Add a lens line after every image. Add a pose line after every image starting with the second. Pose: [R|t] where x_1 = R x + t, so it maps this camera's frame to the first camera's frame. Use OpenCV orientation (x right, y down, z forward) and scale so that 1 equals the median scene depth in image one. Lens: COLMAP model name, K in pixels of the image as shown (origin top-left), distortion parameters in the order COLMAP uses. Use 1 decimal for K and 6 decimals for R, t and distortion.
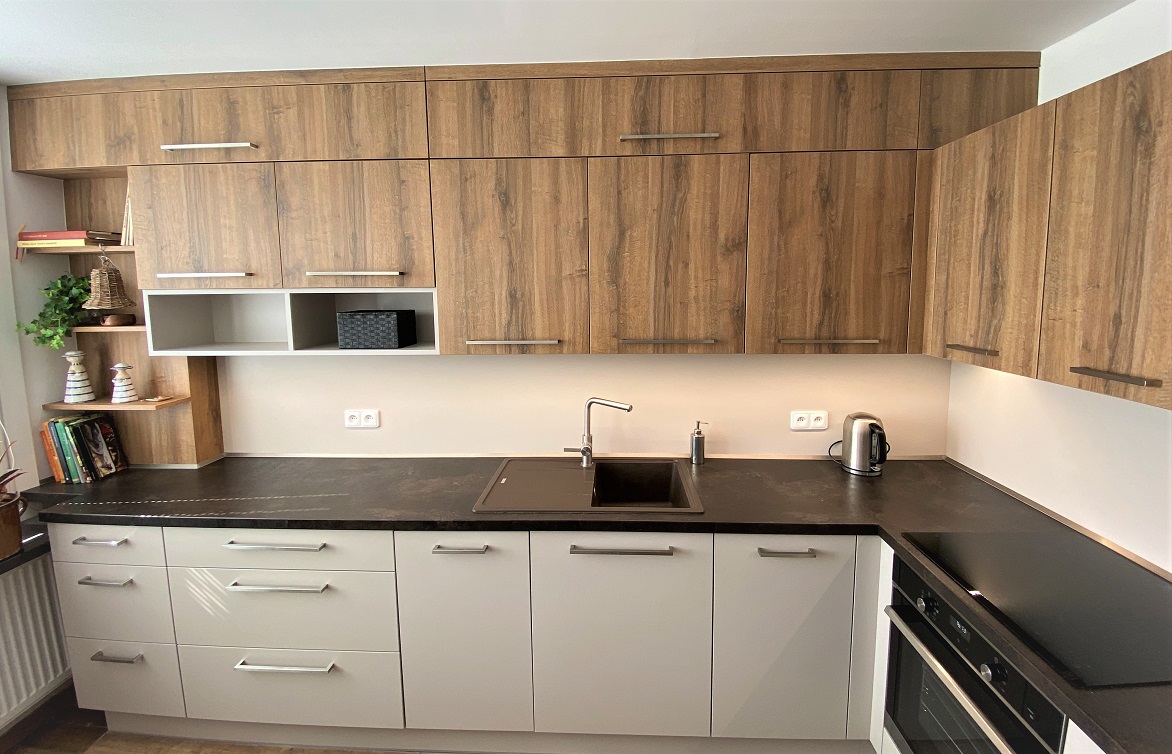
lens RADIAL K [[487.7, 0, 589.7], [0, 487.7, 336.2], [0, 0, 1]] dist [0.026774, -0.024694]
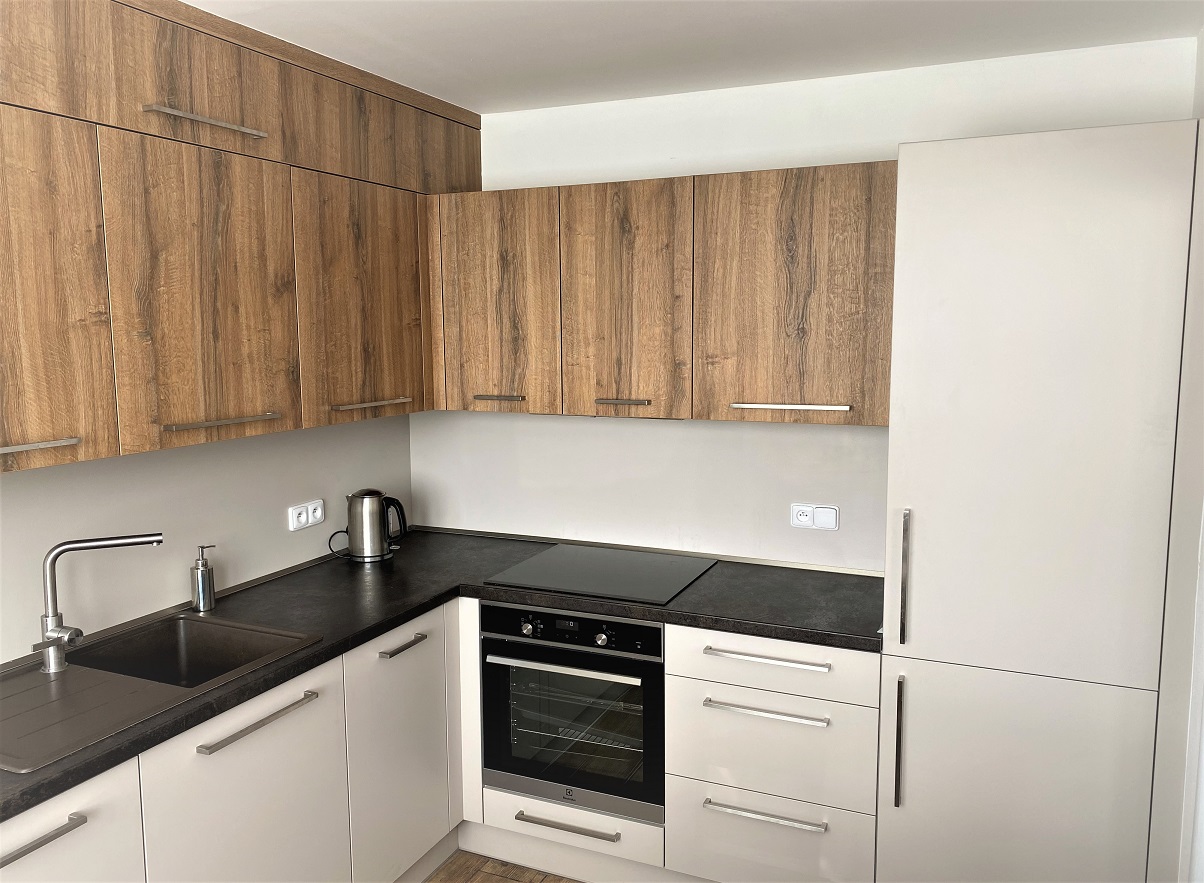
lens RADIAL K [[919.5, 0, 602.0], [0, 919.5, 441.5], [0, 0, 1]] dist [0.098741, -0.176767]
pose [[0.372684, -0.110077, 0.921406, -0.855526], [0.096936, 0.992125, 0.079317, -0.013211], [-0.922881, 0.059757, 0.380419, 0.025395]]
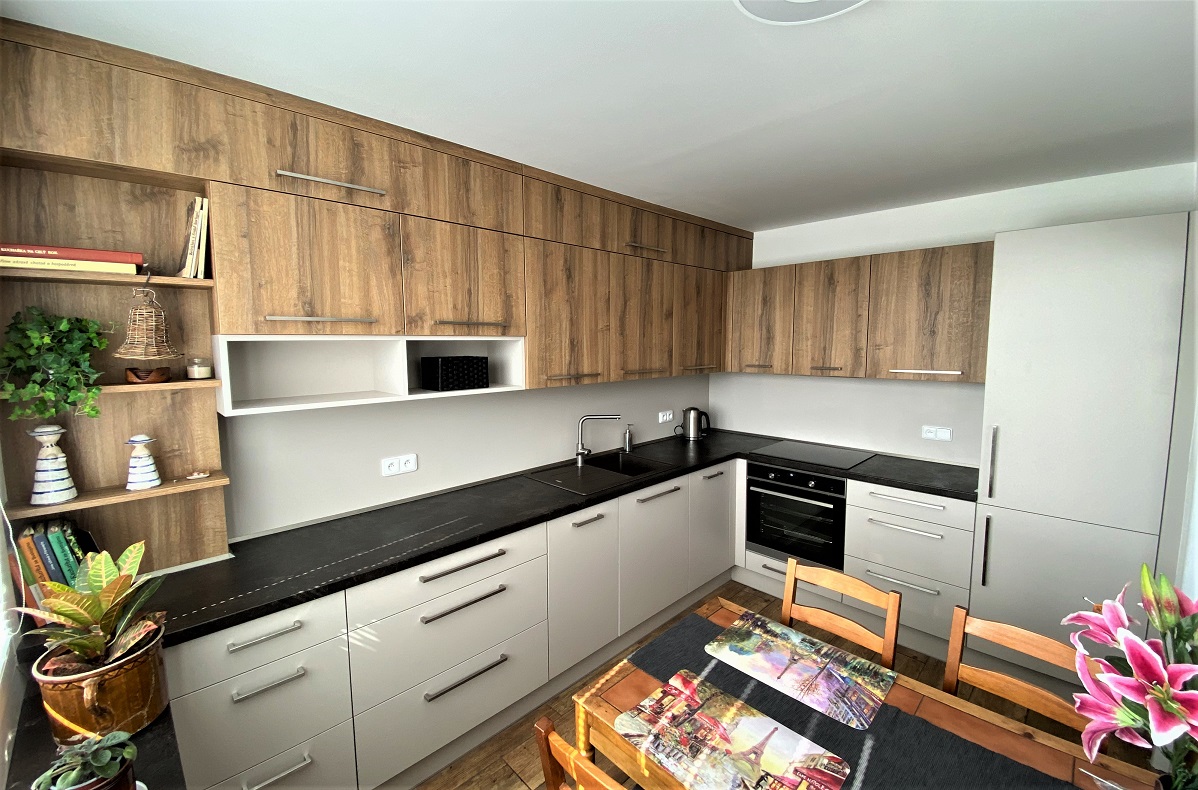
lens RADIAL K [[491.9, 0, 599.6], [0, 491.9, 387.9], [0, 0, 1]] dist [0.061876, -0.058280]
pose [[0.681462, -0.064978, 0.728963, -1.171966], [0.073922, 0.997068, 0.019772, 0.024355], [-0.728111, 0.040413, 0.684267, -0.014224]]
